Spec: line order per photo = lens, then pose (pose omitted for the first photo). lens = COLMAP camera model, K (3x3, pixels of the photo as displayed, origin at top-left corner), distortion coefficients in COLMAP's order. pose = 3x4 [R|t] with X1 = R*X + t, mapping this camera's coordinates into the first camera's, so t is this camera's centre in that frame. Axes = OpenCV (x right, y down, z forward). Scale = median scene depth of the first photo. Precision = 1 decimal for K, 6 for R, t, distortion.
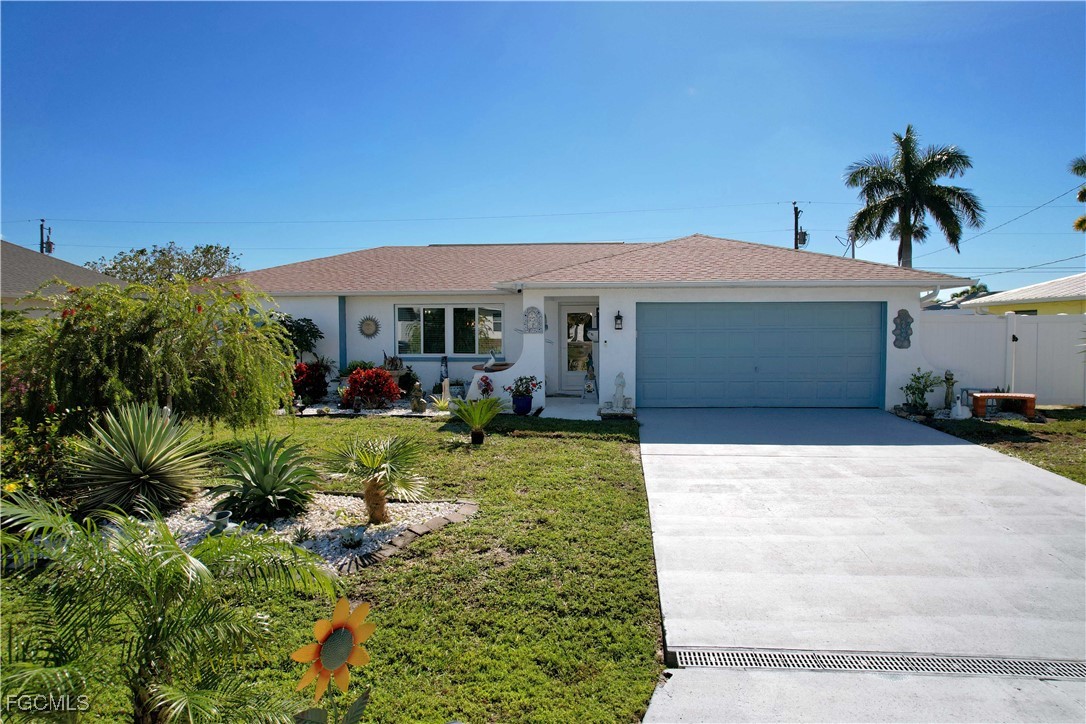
lens RADIAL K [[698.5, 0, 540.6], [0, 698.5, 362.2], [0, 0, 1]] dist [-0.070742, 0.059125]
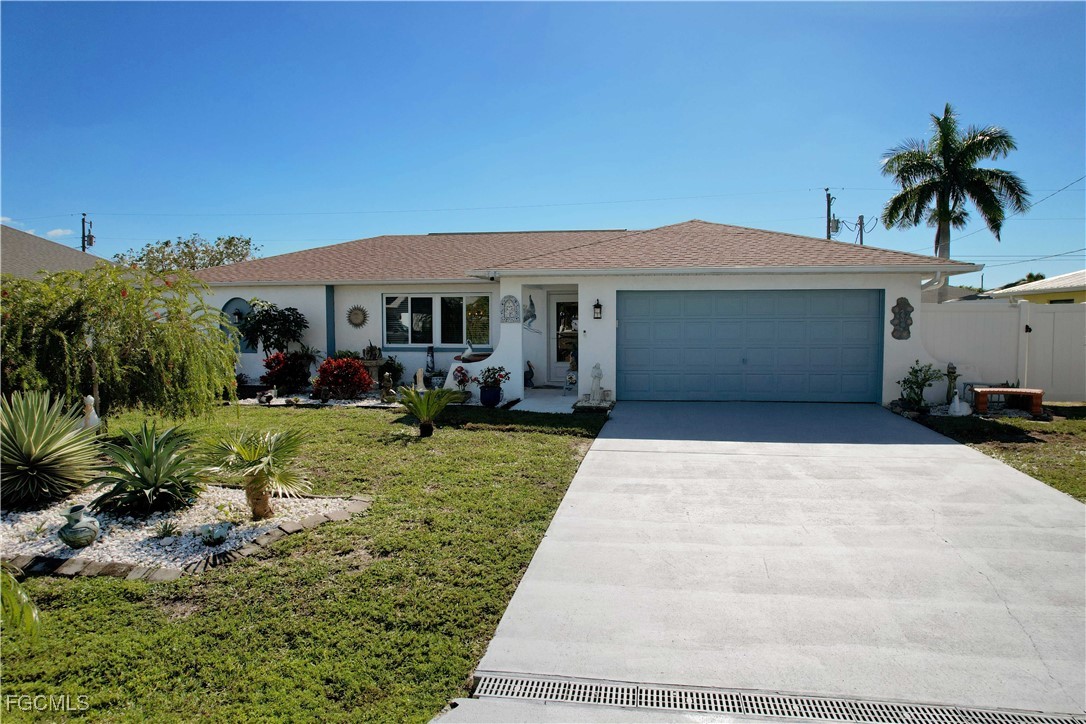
lens RADIAL K [[698.5, 0, 539.7], [0, 698.5, 362.9], [0, 0, 1]] dist [-0.070742, 0.059125]
pose [[0.997843, 0.005007, -0.065452, 0.100402], [-0.004164, 0.999907, 0.013009, 0.001681], [0.065511, -0.012708, 0.997771, 0.039545]]
